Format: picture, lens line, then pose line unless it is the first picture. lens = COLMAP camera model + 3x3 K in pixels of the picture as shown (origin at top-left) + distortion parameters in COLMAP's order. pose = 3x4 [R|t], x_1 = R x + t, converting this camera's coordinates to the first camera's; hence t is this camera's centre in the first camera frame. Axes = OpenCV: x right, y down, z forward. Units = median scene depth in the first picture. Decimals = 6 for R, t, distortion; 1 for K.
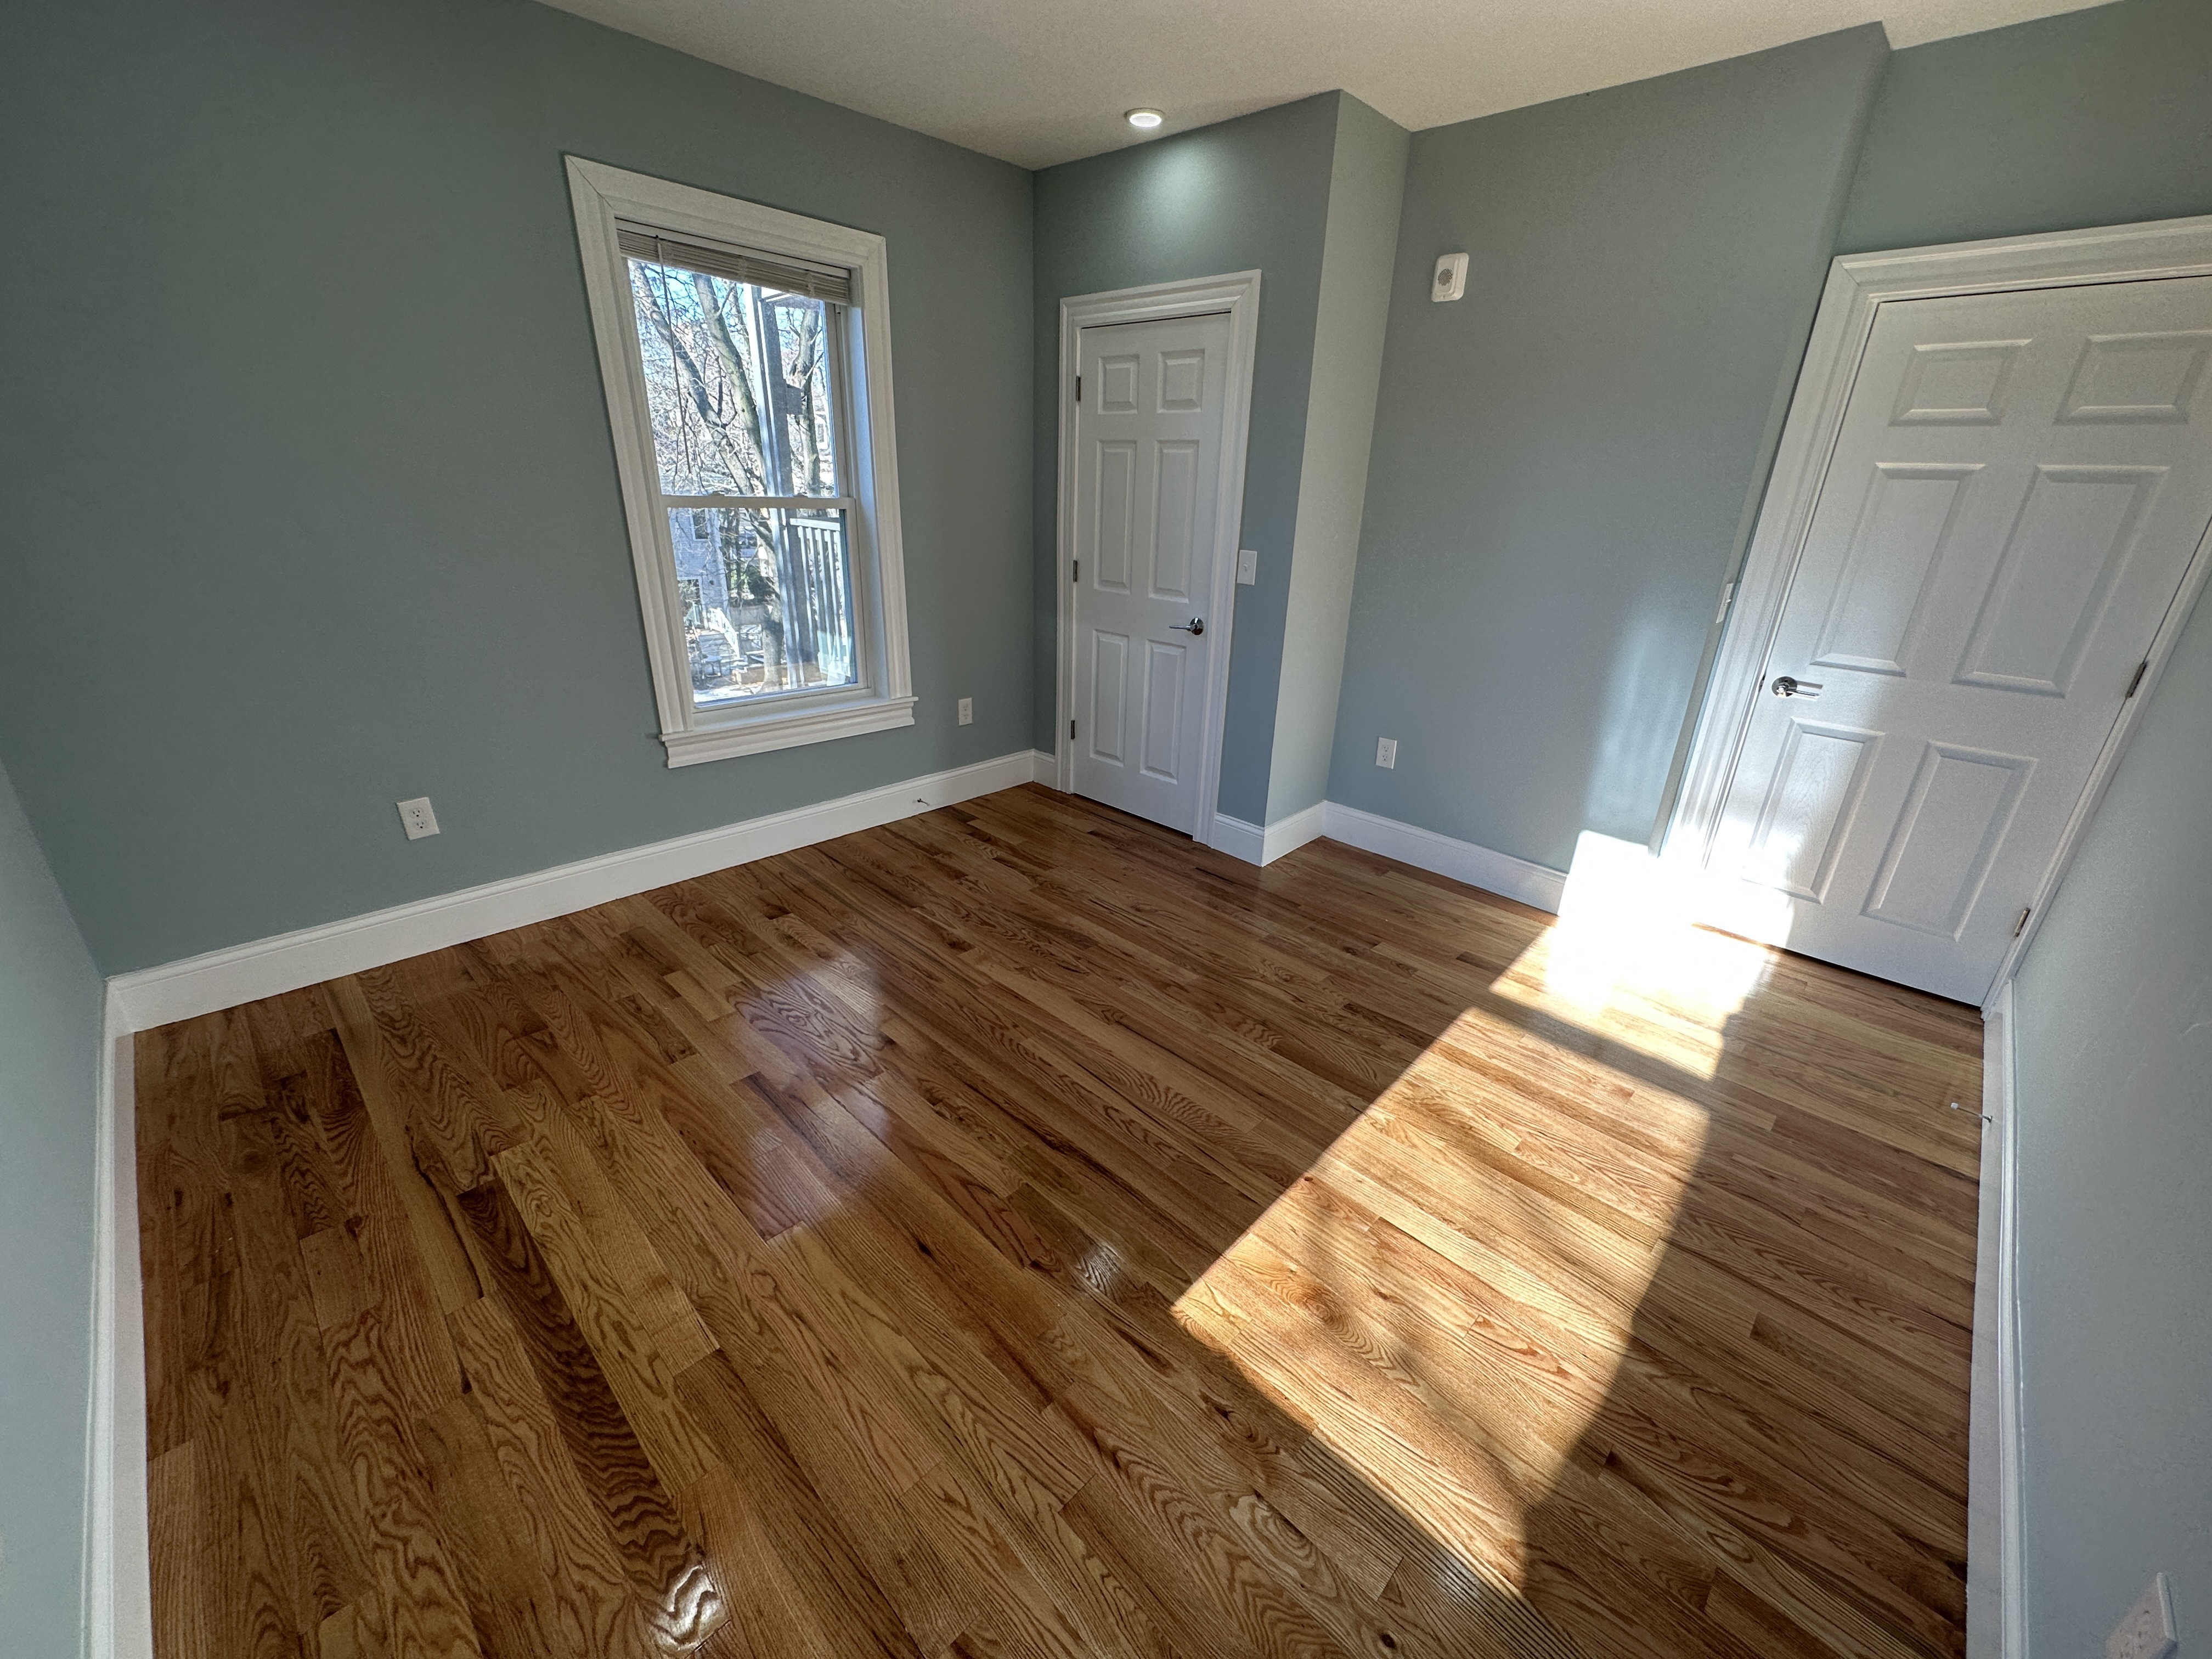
lens RADIAL K [[877.5, 0, 1109.0], [0, 877.5, 828.7], [0, 0, 1]] dist [-0.000622, 0.000115]
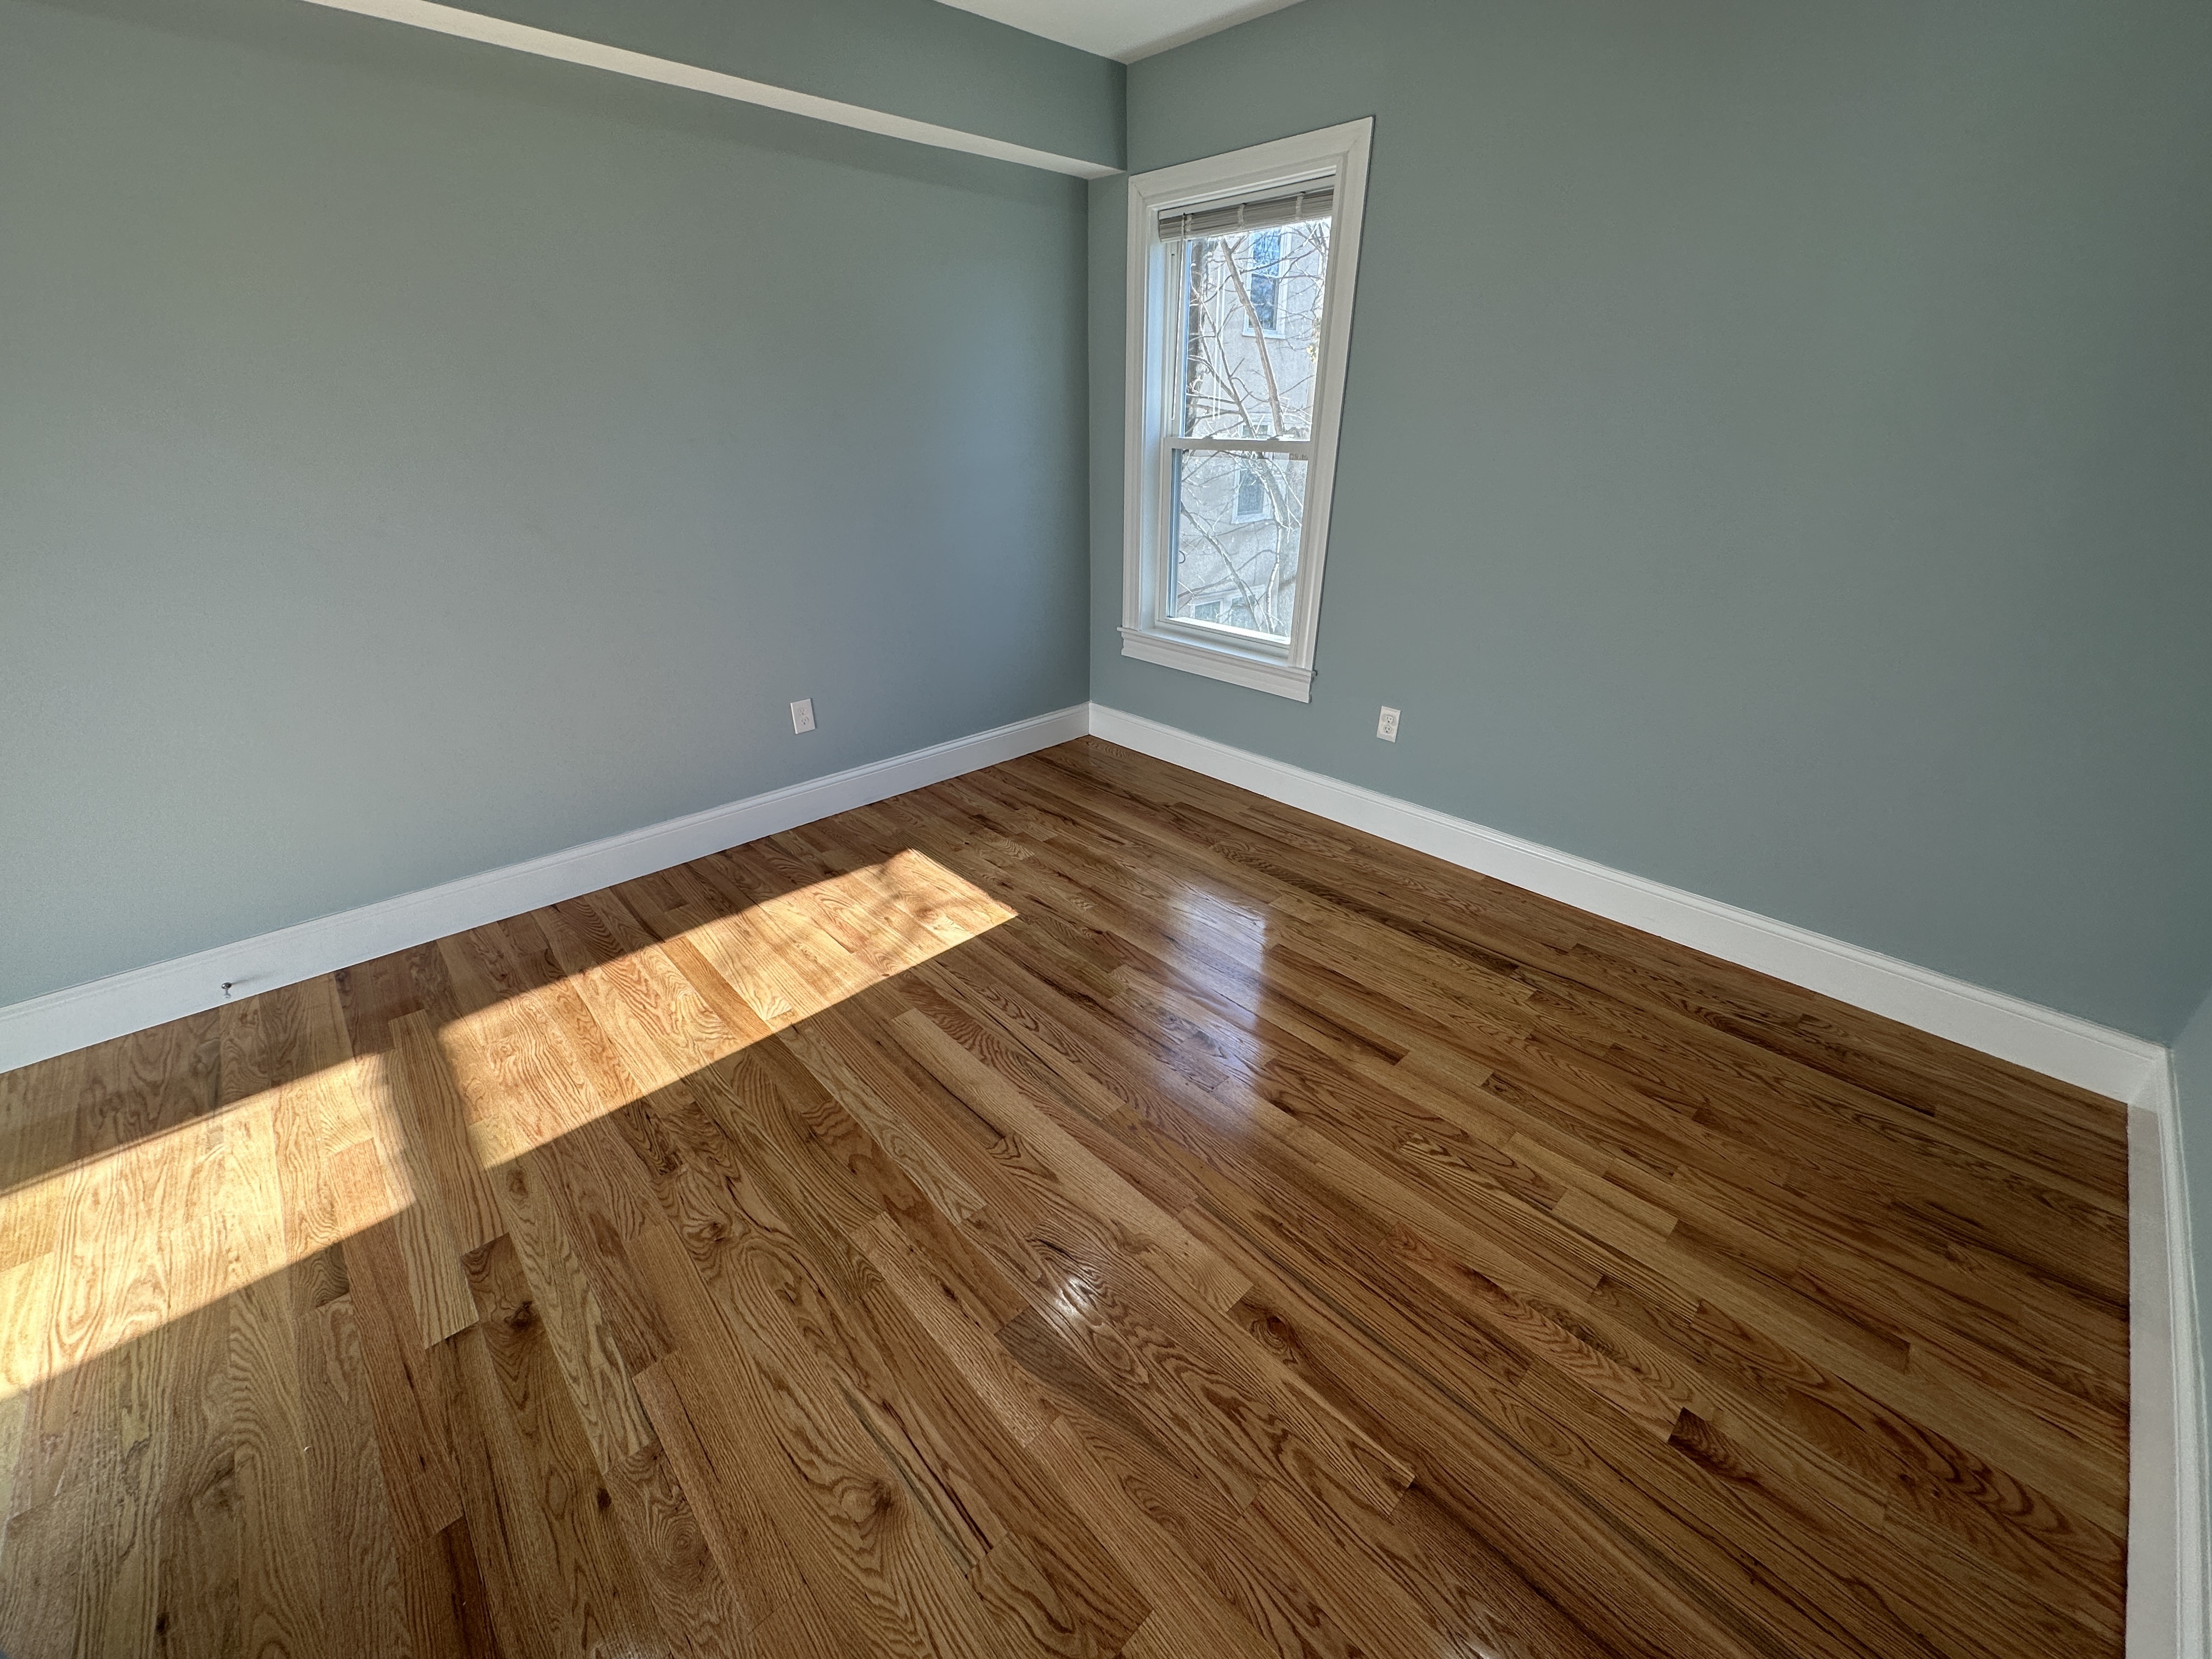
lens RADIAL K [[877.5, 0, 1109.0], [0, 877.5, 828.7], [0, 0, 1]] dist [-0.000622, 0.000115]
pose [[-0.998525, -0.049646, 0.021969, -0.104588], [-0.017330, 0.674969, 0.737643, -0.636554], [-0.051449, 0.736174, -0.674834, 1.570677]]
